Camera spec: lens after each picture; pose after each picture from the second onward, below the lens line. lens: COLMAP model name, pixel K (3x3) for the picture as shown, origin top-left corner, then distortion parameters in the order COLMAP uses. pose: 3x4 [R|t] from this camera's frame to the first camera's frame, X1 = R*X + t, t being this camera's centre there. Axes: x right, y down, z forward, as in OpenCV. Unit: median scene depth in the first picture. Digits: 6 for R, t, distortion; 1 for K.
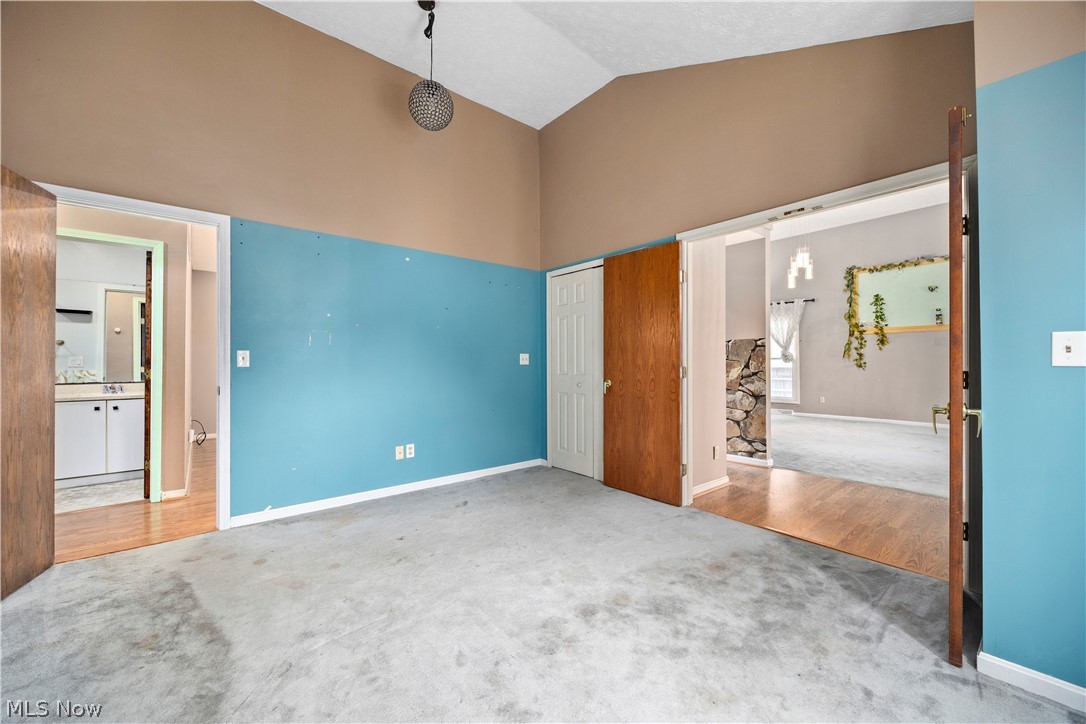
lens RADIAL K [[418.9, 0, 534.1], [0, 418.9, 361.0], [0, 0, 1]] dist [-0.005458, -0.000260]
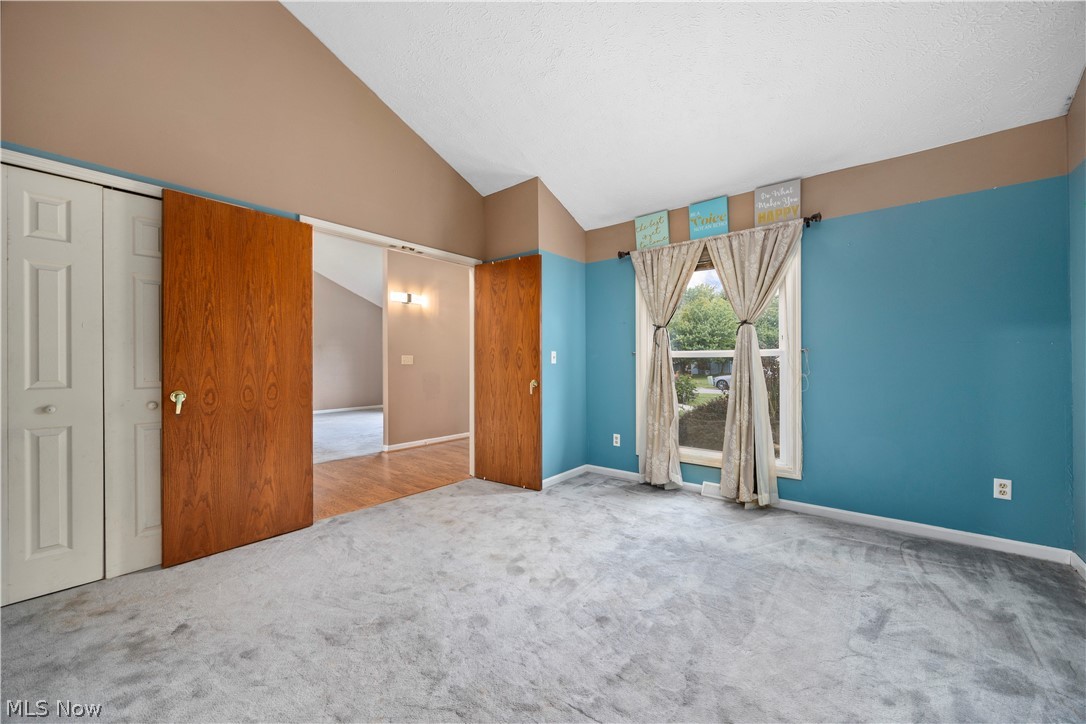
lens RADIAL K [[418.9, 0, 554.7], [0, 418.9, 364.3], [0, 0, 1]] dist [-0.005458, -0.000260]
pose [[-0.223740, -0.000294, 0.974649, -0.597298], [0.001795, 0.999998, 0.000713, 0.006450], [-0.974647, 0.001909, -0.223739, 0.656233]]
